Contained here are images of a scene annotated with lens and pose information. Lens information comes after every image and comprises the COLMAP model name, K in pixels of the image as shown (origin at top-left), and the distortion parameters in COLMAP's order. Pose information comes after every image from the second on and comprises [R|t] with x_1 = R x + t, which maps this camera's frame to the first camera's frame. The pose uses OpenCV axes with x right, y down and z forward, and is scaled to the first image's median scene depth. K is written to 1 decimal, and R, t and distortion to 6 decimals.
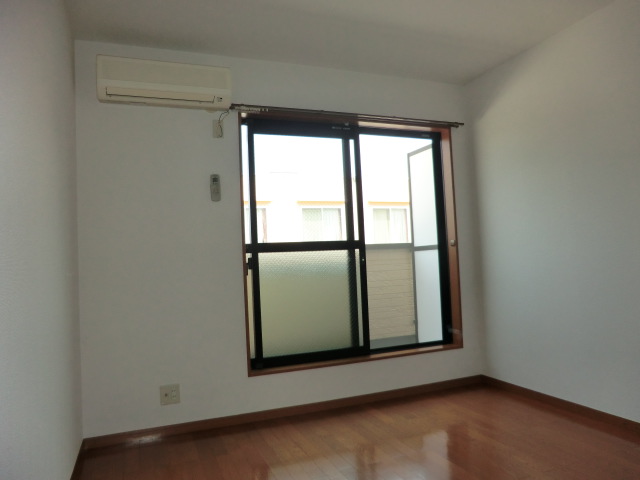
lens RADIAL K [[472.5, 0, 320.0], [0, 472.5, 240.0], [0, 0, 1]] dist [-0.093284, 0.110330]
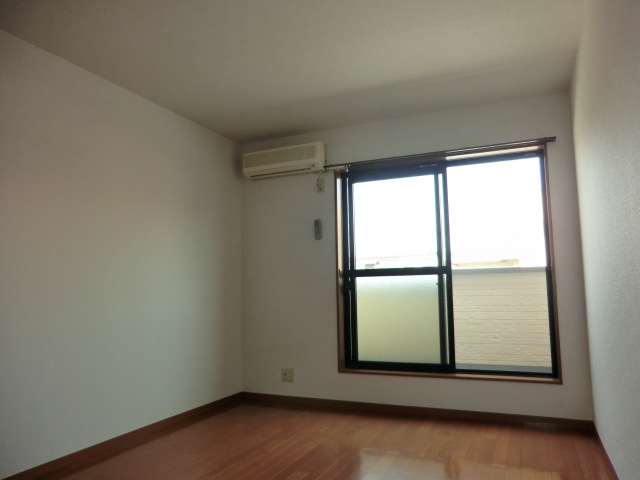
lens RADIAL K [[454.7, 0, 322.2], [0, 454.7, 246.8], [0, 0, 1]] dist [-0.055556, 0.001588]
pose [[0.706924, -0.037476, -0.706296, 0.675620], [0.018113, 0.999227, -0.034890, -0.013156], [0.707057, 0.011871, 0.707057, 0.068356]]
